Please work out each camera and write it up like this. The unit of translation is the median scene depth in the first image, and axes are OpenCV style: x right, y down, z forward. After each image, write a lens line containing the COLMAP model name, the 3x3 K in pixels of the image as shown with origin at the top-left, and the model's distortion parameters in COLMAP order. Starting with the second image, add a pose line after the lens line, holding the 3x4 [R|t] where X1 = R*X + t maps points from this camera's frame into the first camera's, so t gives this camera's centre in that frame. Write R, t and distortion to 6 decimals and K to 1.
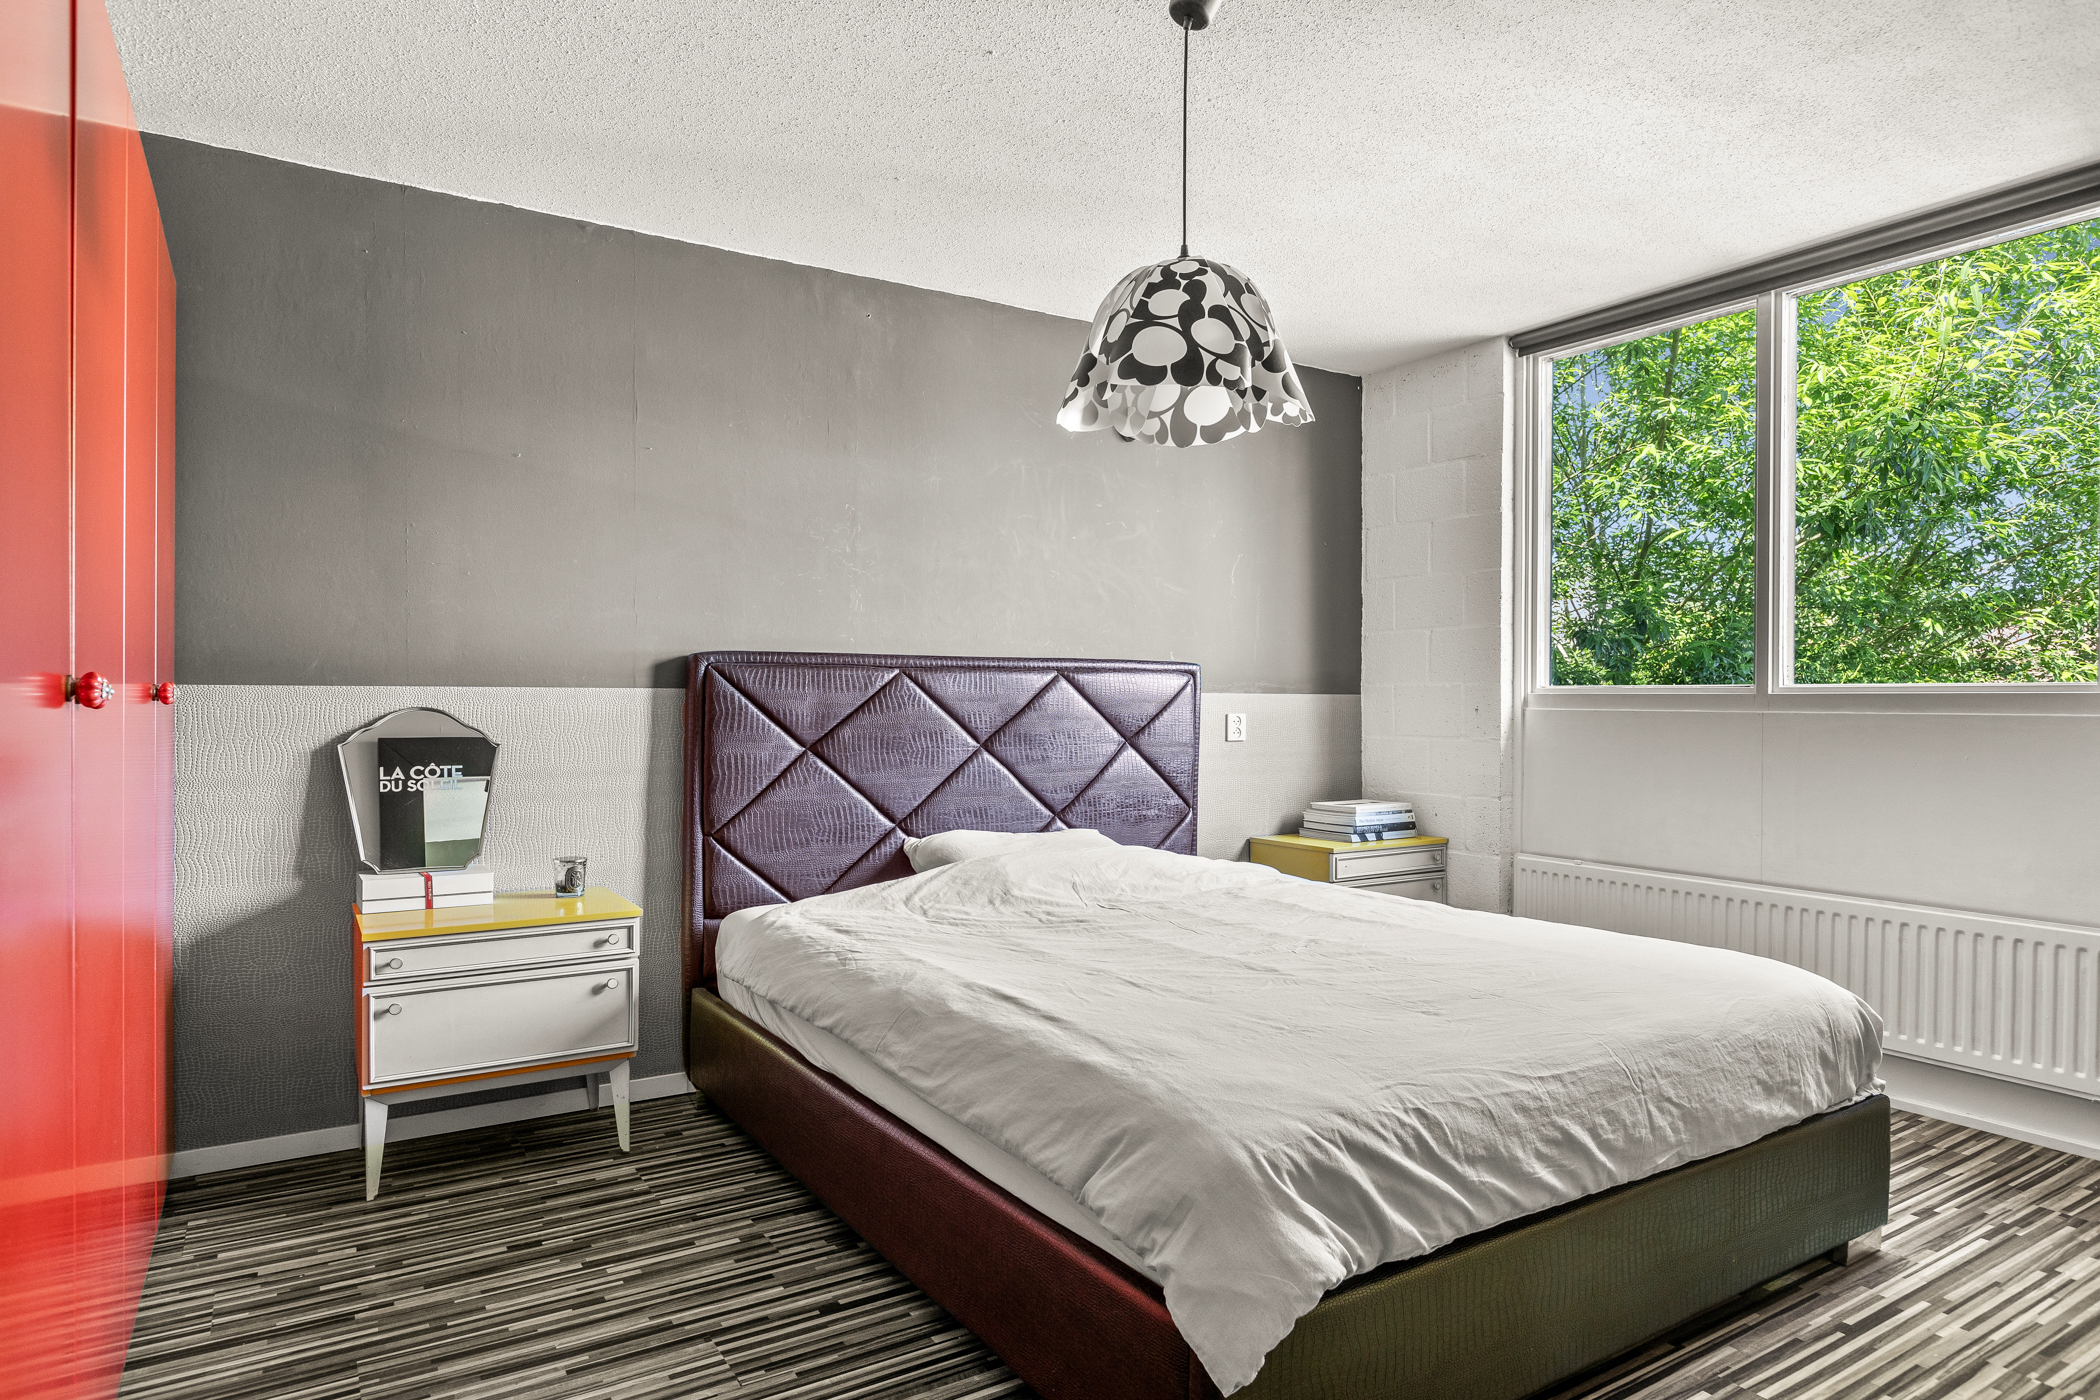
lens RADIAL K [[1233.2, 0, 1061.9], [0, 1233.2, 704.6], [0, 0, 1]] dist [-0.000514, -0.004955]
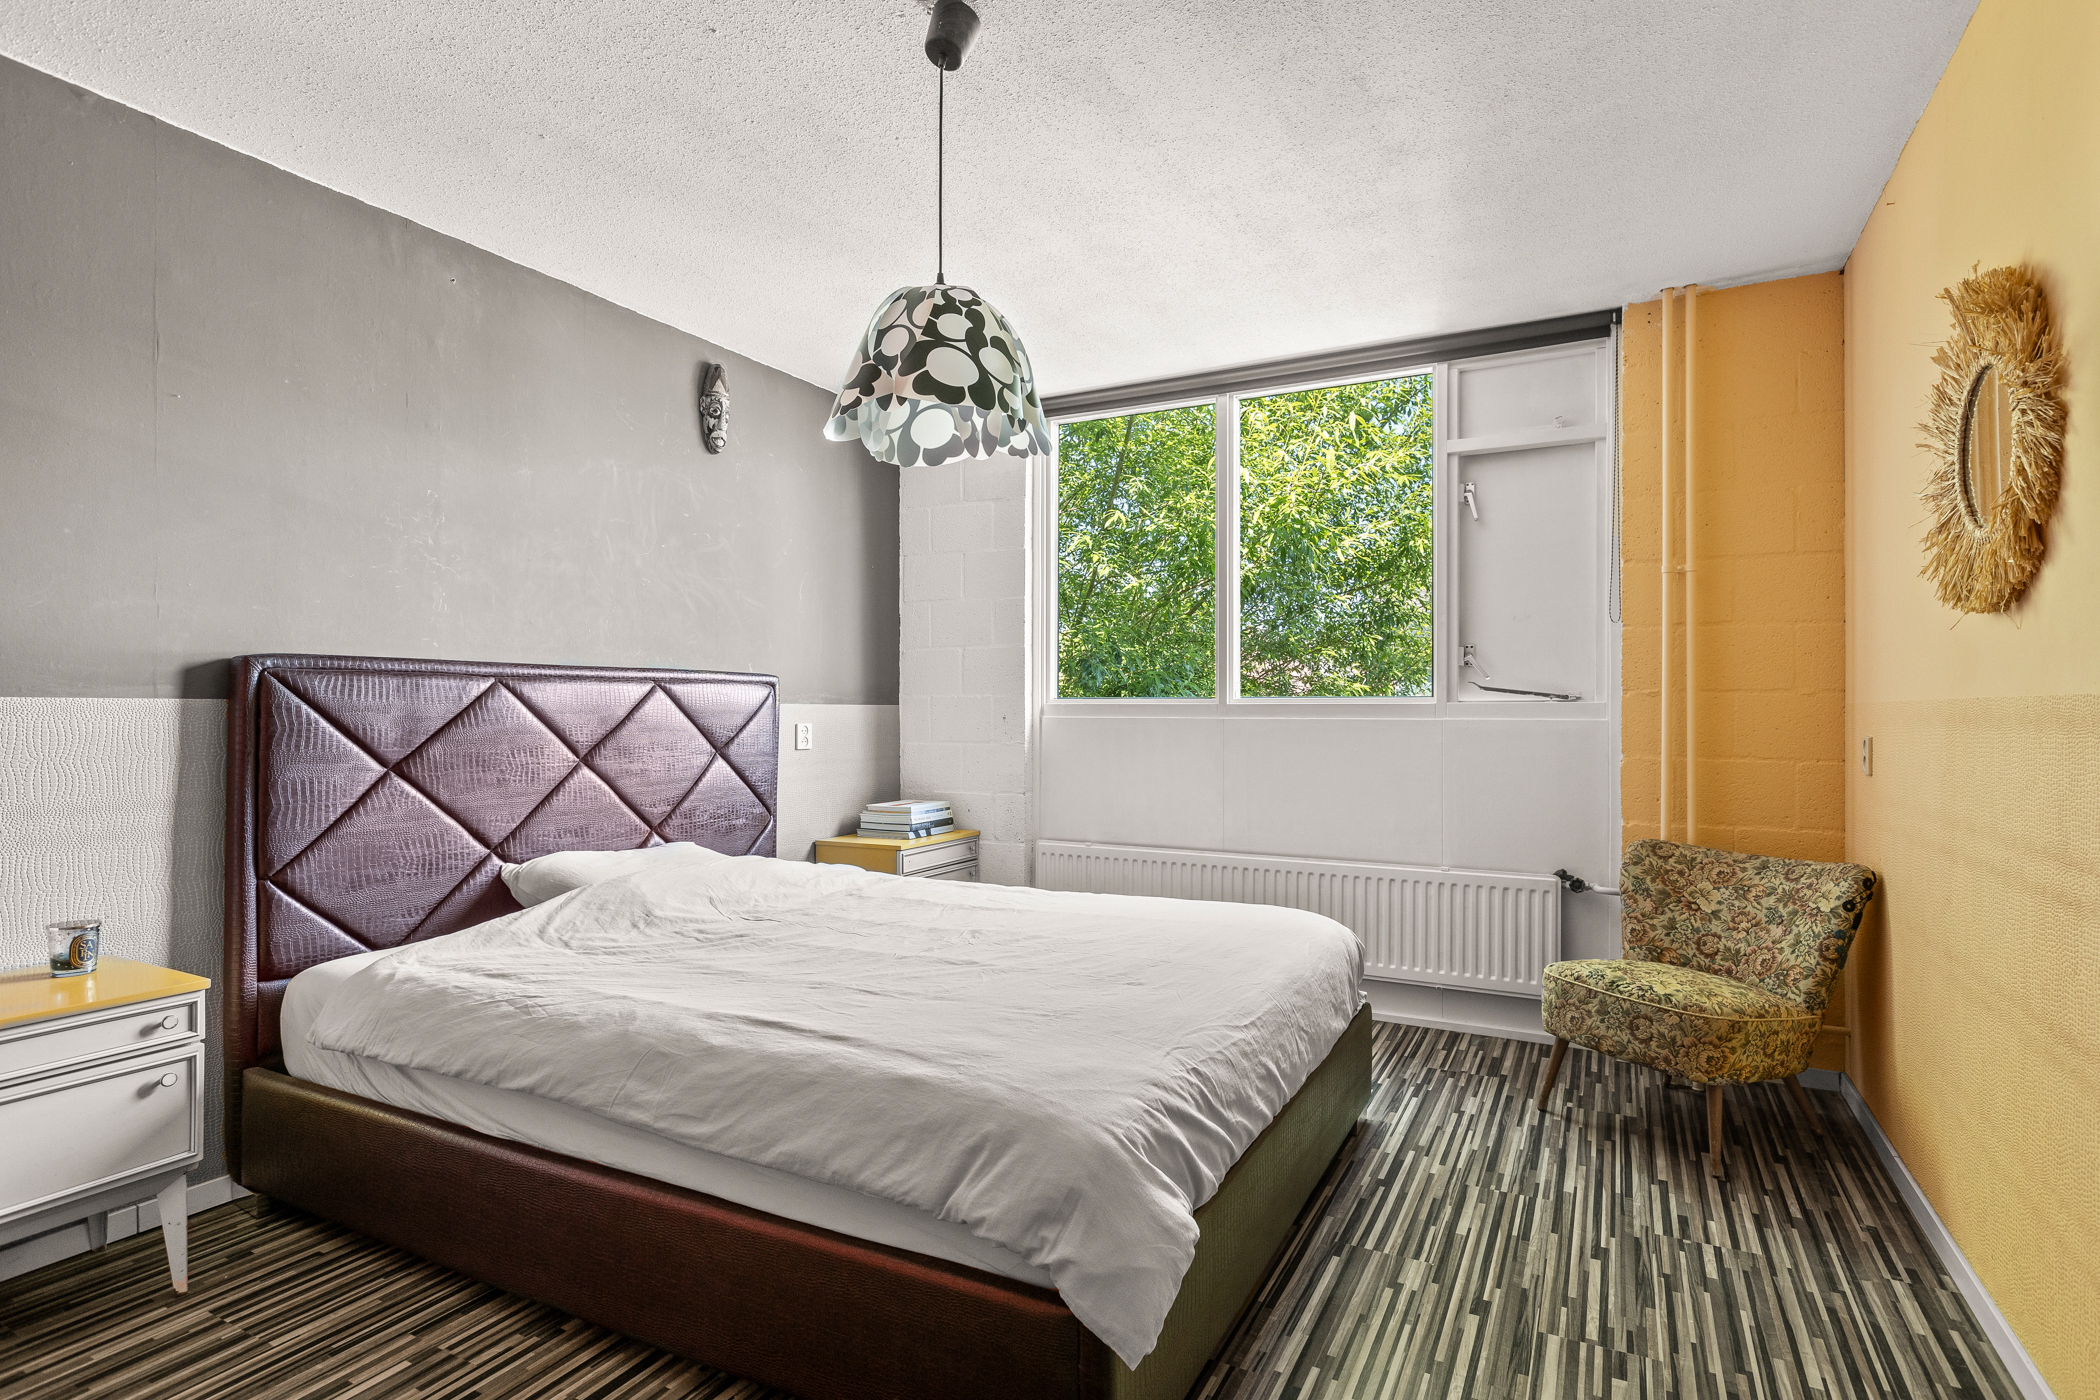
lens RADIAL K [[1108.0, 0, 1032.8], [0, 1108.0, 705.7], [0, 0, 1]] dist [-0.001006, -0.000141]
pose [[0.866676, -0.001192, 0.498870, -0.242271], [0.004890, 0.999969, -0.006106, -0.001818], [-0.498847, 0.007731, 0.866655, 0.125413]]
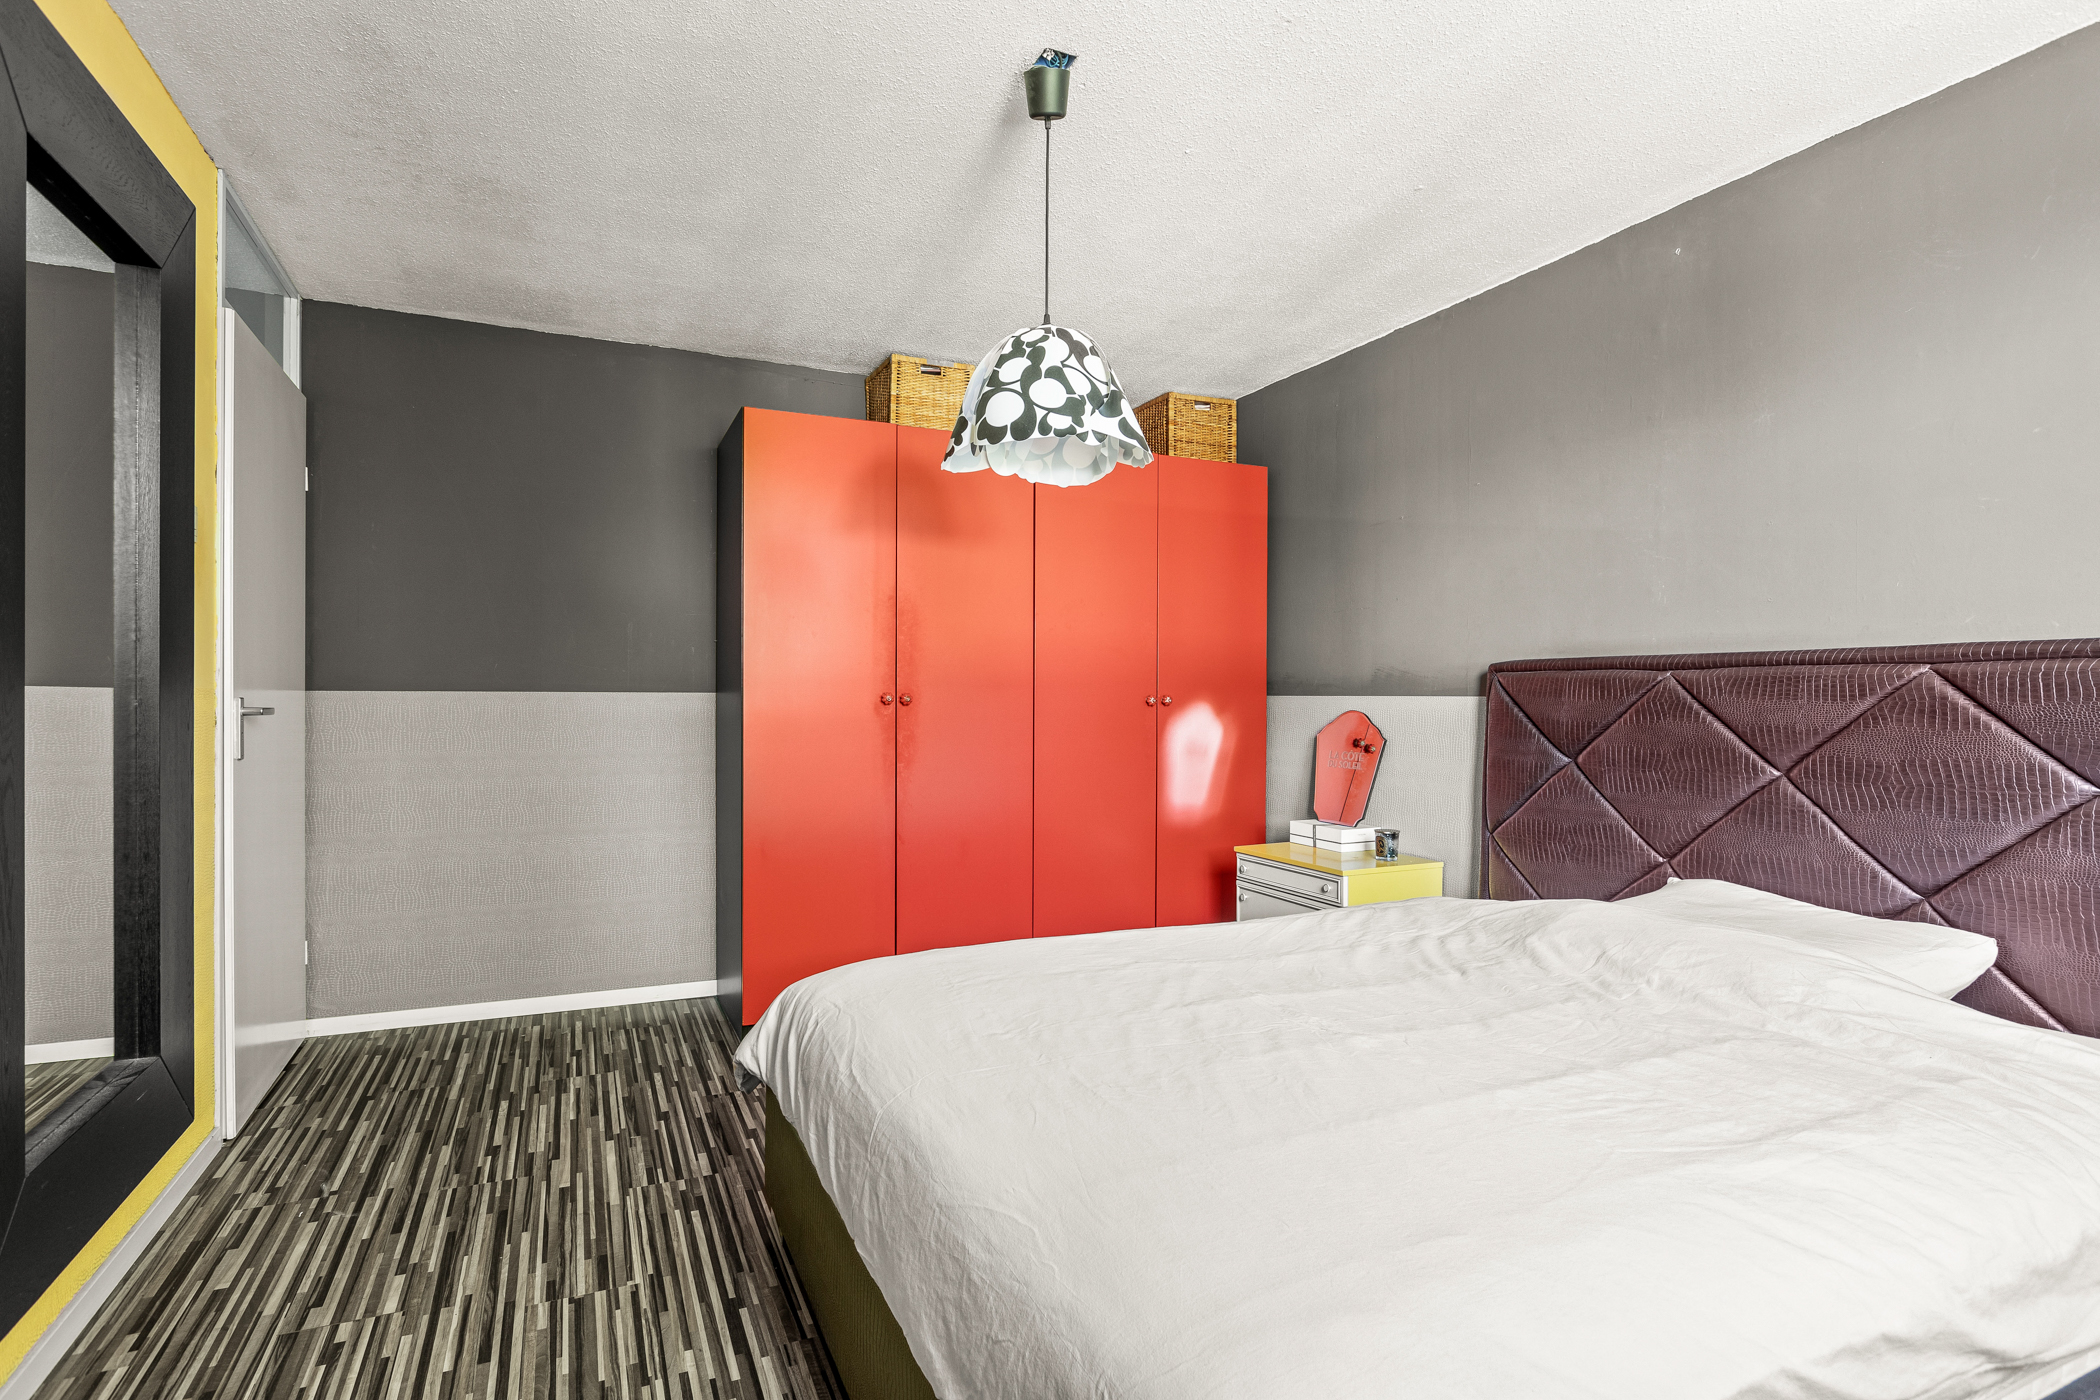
lens RADIAL K [[1057.3, 0, 1044.8], [0, 1057.3, 694.0], [0, 0, 1]] dist [0.002955, 0.000743]
pose [[-0.165242, 0.003612, -0.986246, 0.717211], [0.004908, 0.999984, 0.002840, -0.021150], [0.986241, -0.004371, -0.165257, 0.806237]]
